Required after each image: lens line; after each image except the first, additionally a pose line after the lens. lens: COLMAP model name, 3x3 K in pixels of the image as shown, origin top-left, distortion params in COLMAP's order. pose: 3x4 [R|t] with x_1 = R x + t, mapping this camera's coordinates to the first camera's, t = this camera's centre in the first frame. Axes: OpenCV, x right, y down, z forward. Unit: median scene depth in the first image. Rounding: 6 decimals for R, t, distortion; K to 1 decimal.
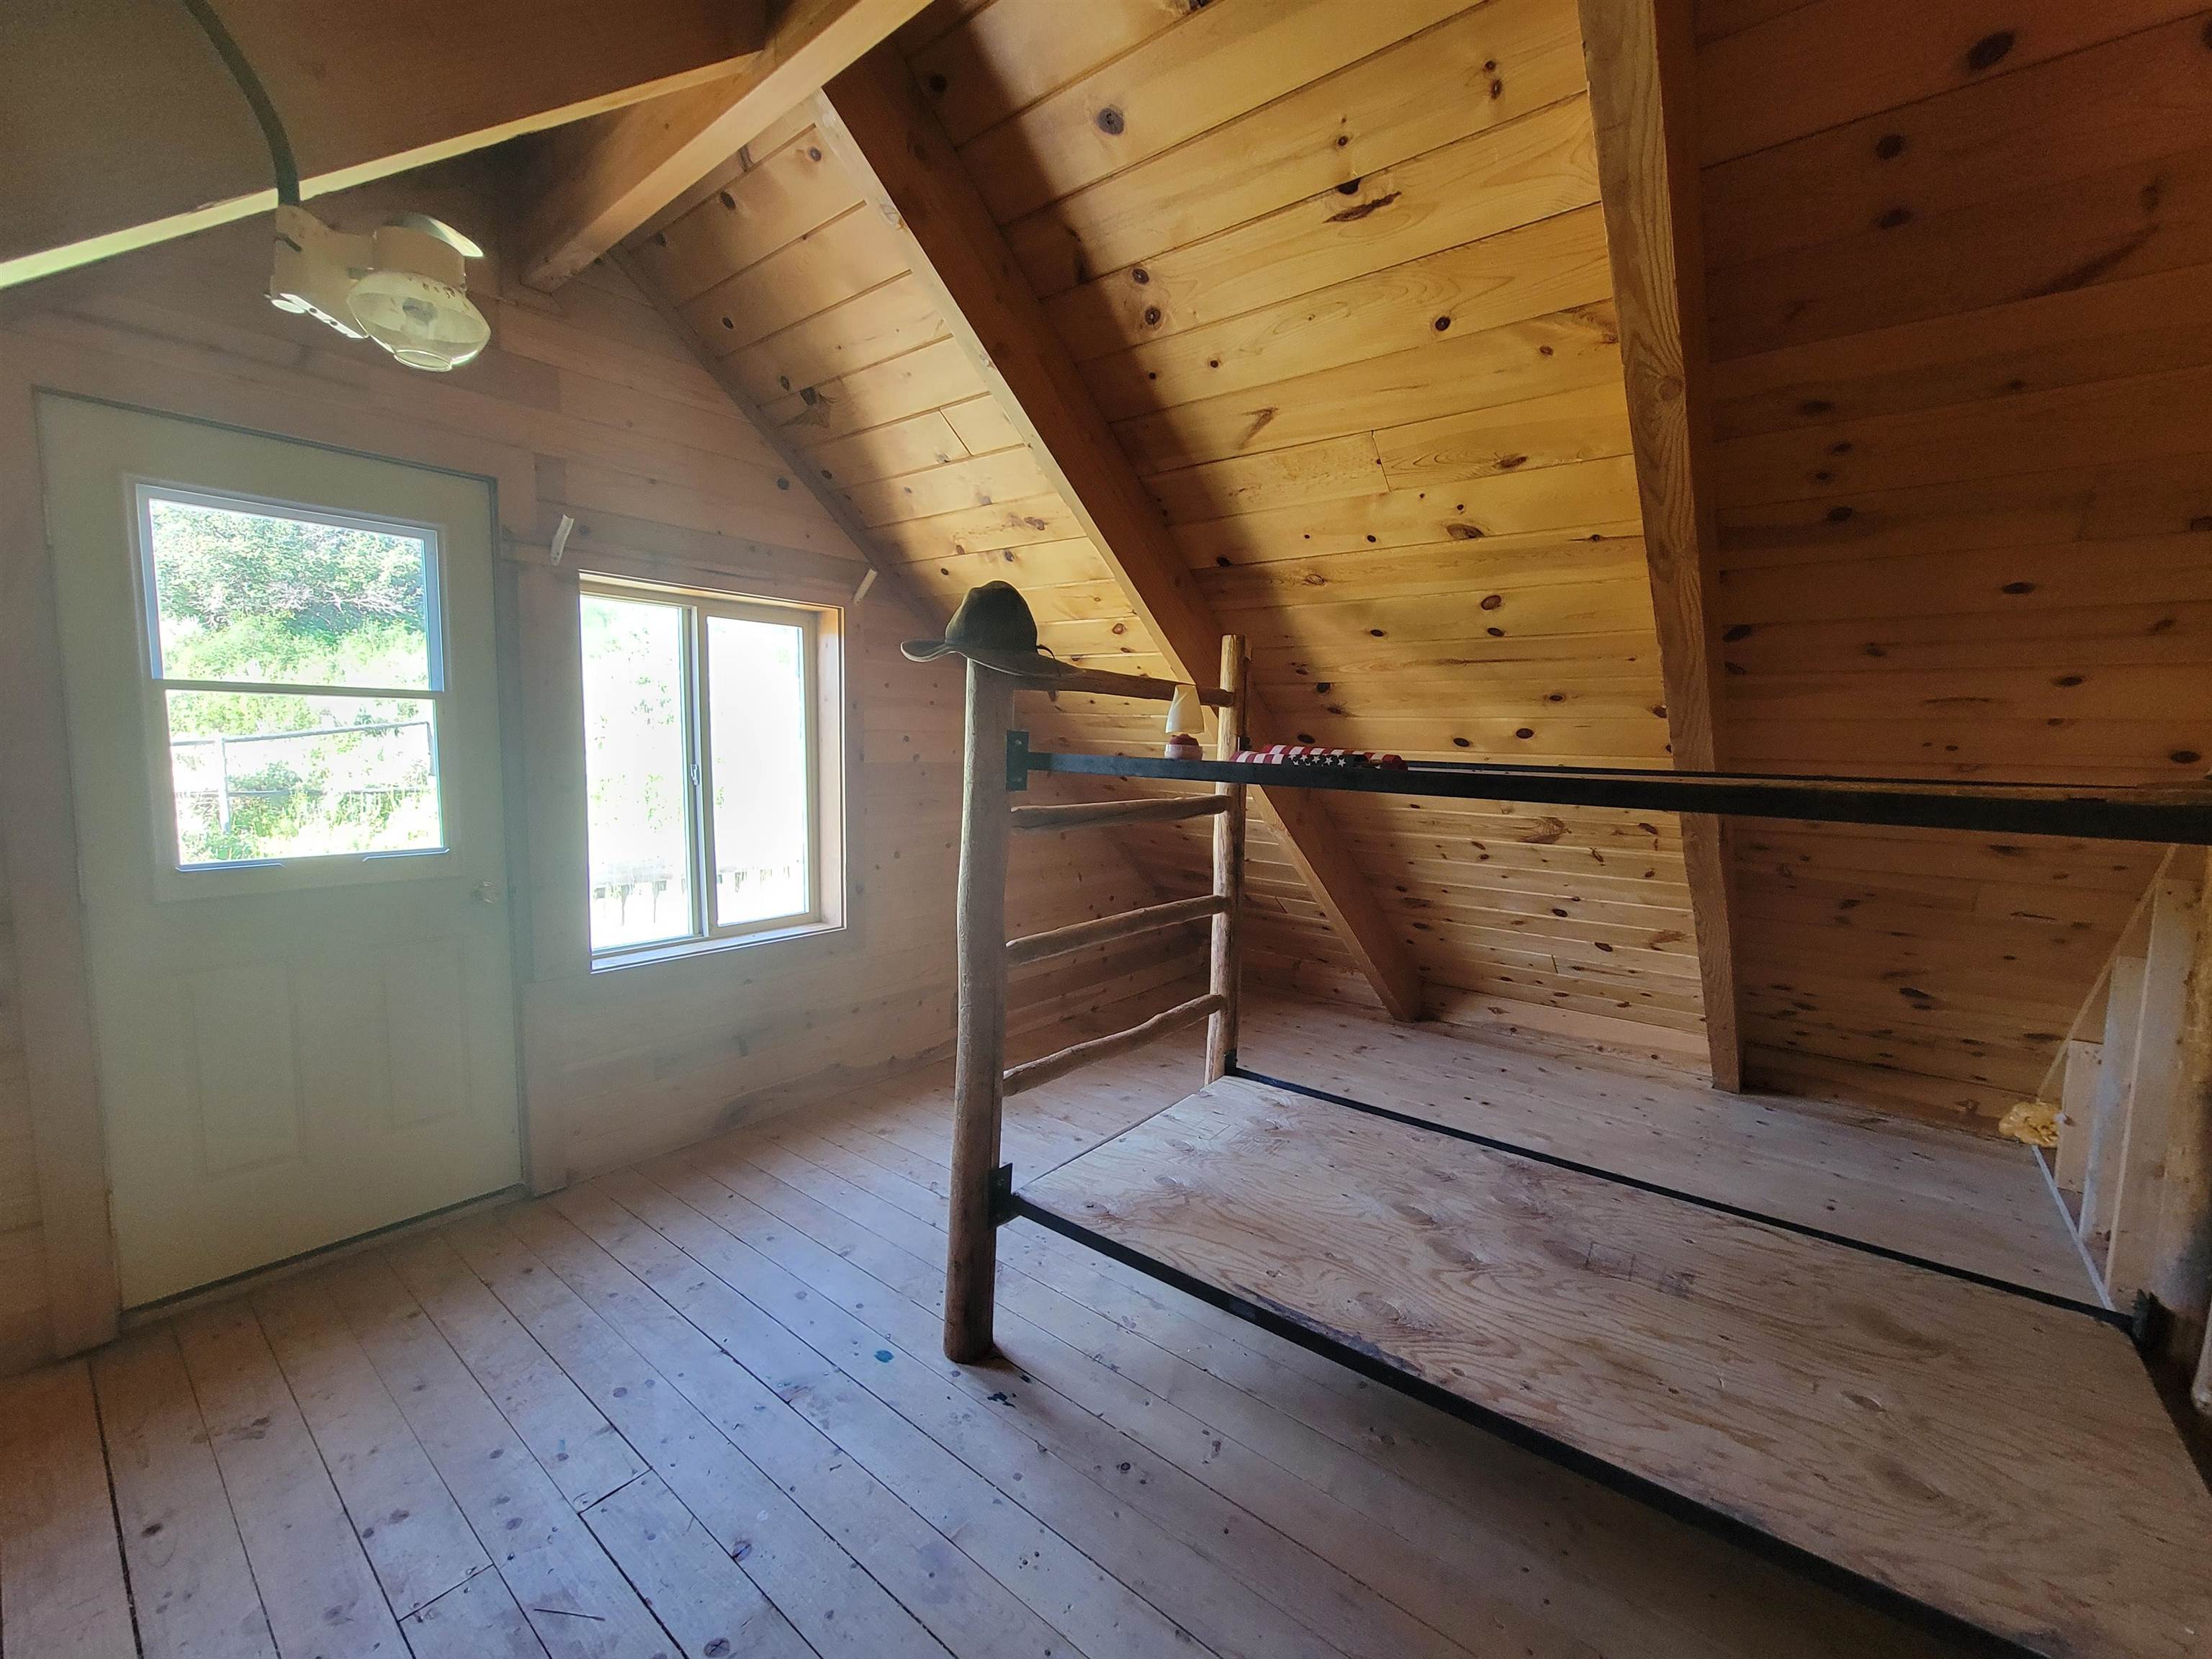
lens RADIAL K [[906.8, 0, 1102.9], [0, 906.8, 824.7], [0, 0, 1]] dist [0.007796, -0.000494]
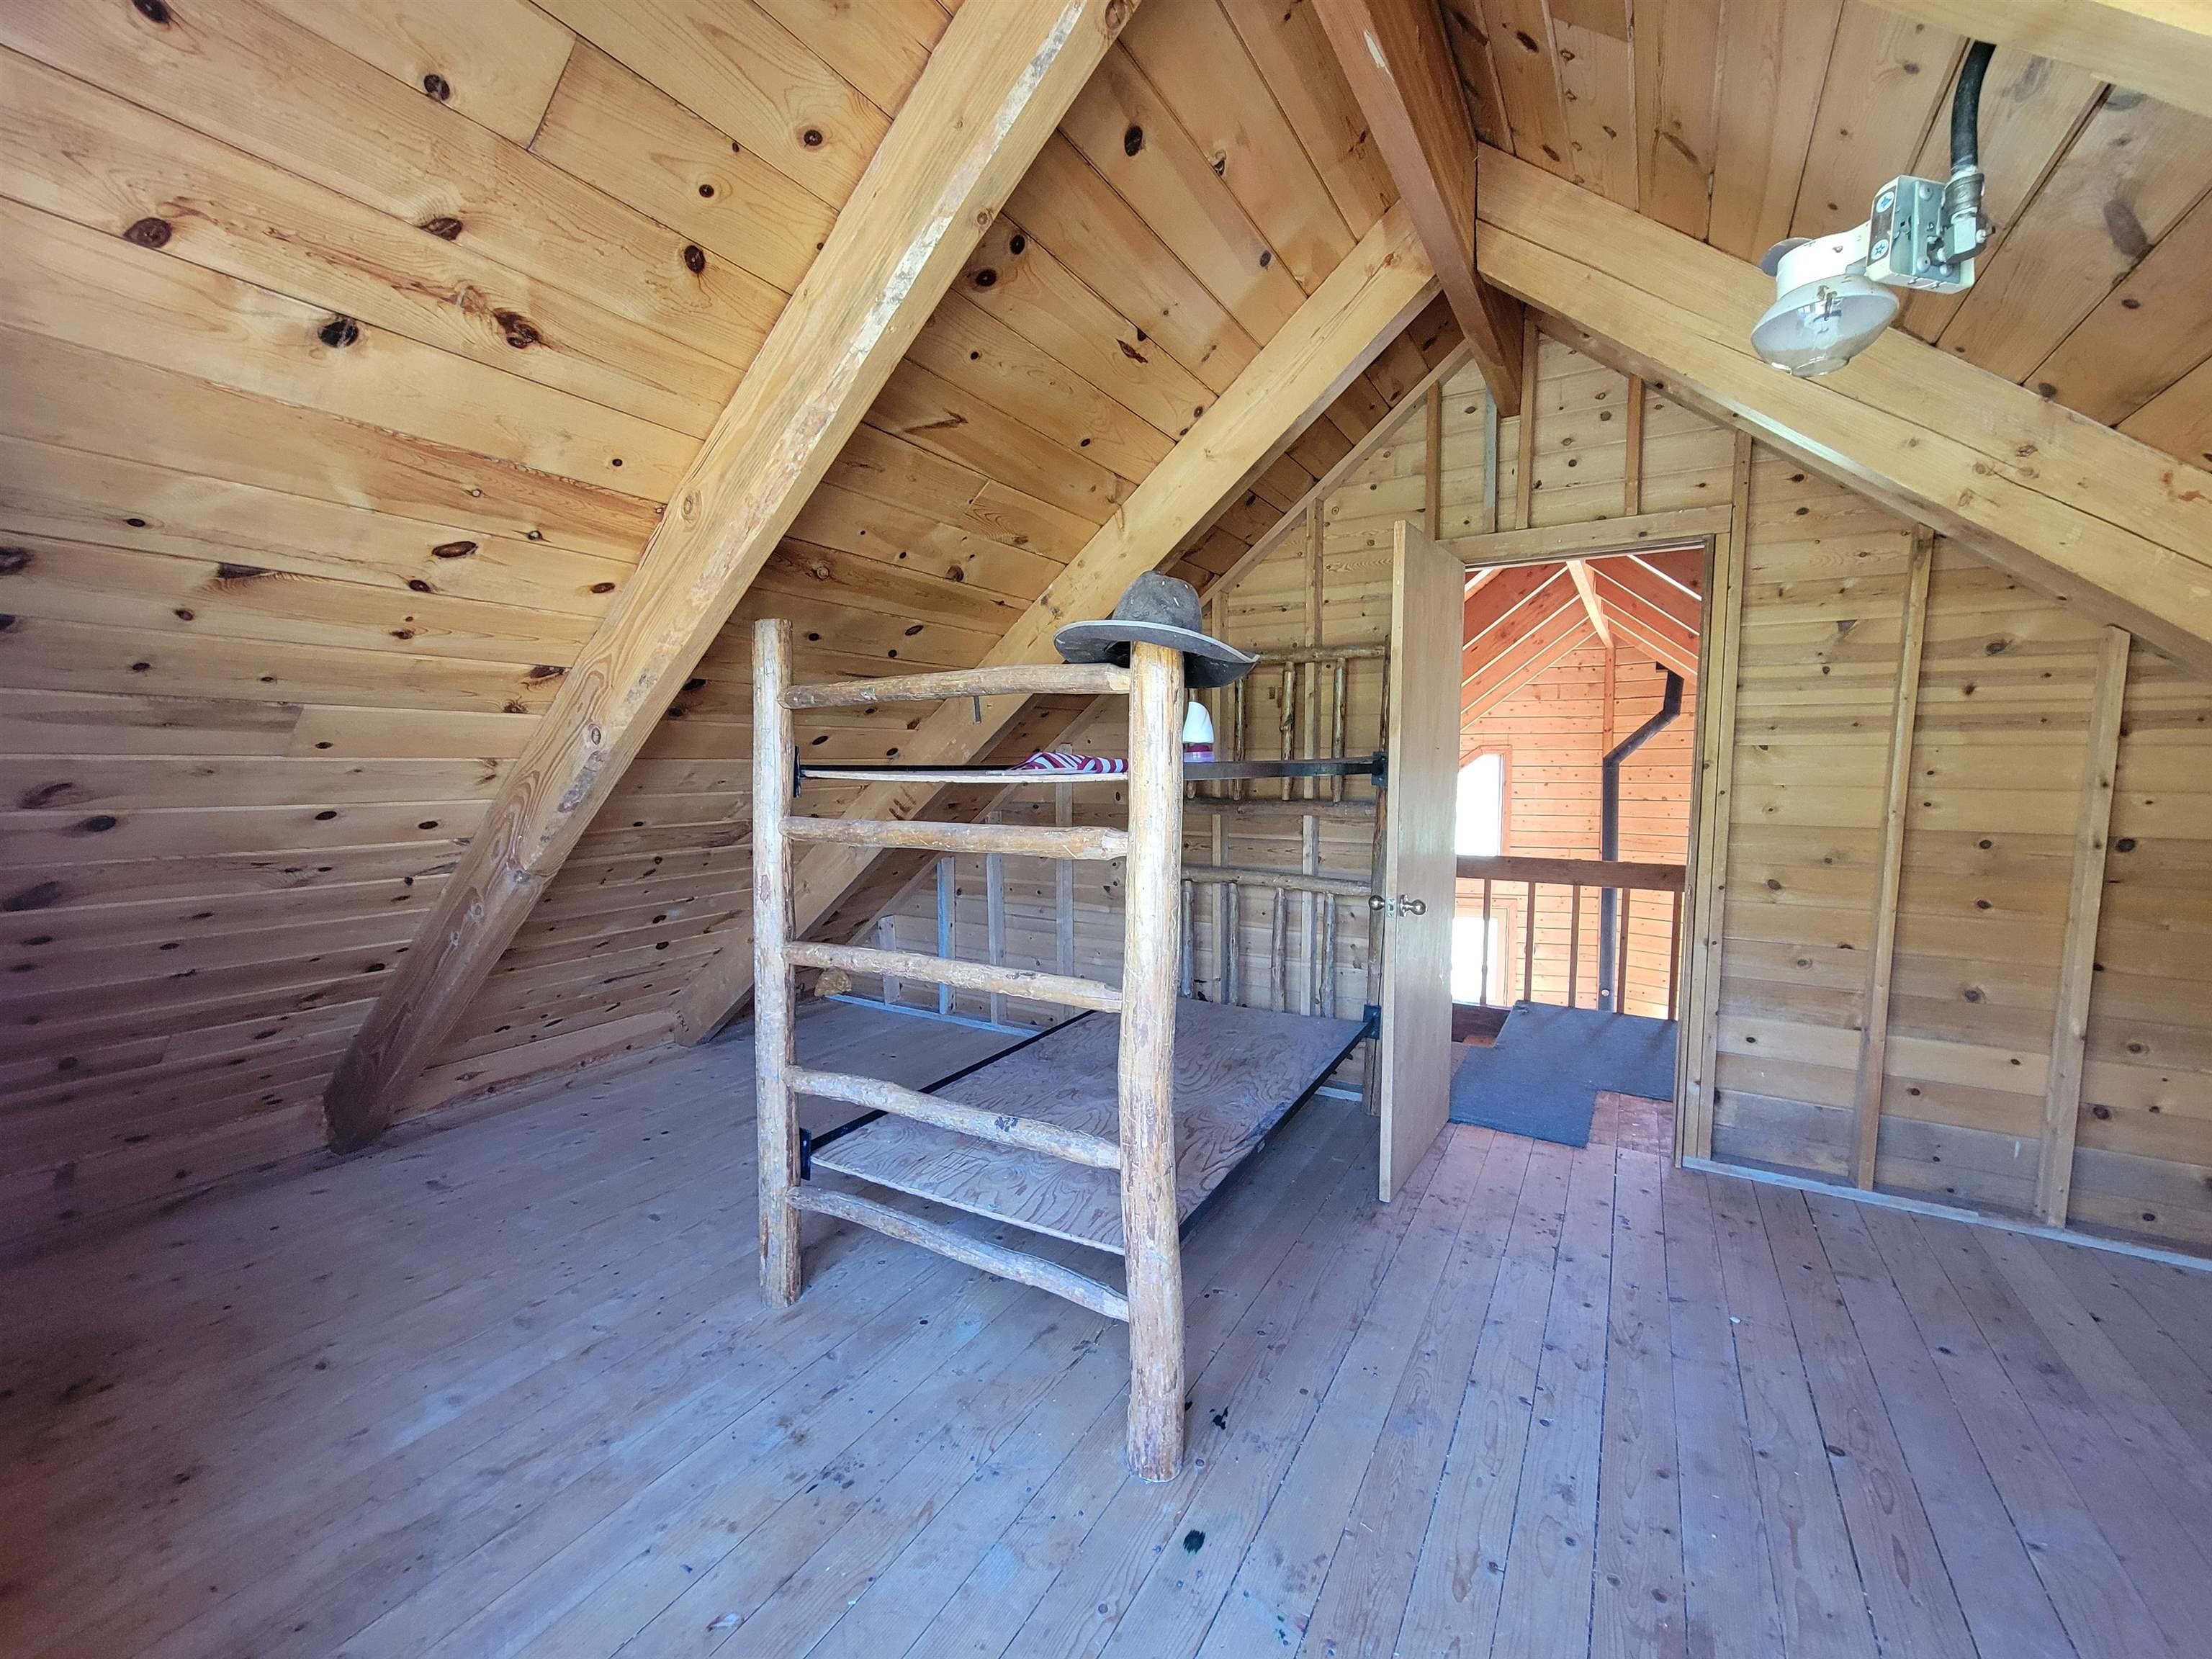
lens RADIAL K [[901.1, 0, 1106.0], [0, 901.1, 829.5], [0, 0, 1]] dist [0.001720, -0.000612]
pose [[-0.145838, -0.100556, 0.984185, -0.489967], [0.097633, 0.988502, 0.115464, -0.062185], [-0.984479, 0.112928, -0.134344, 0.584080]]
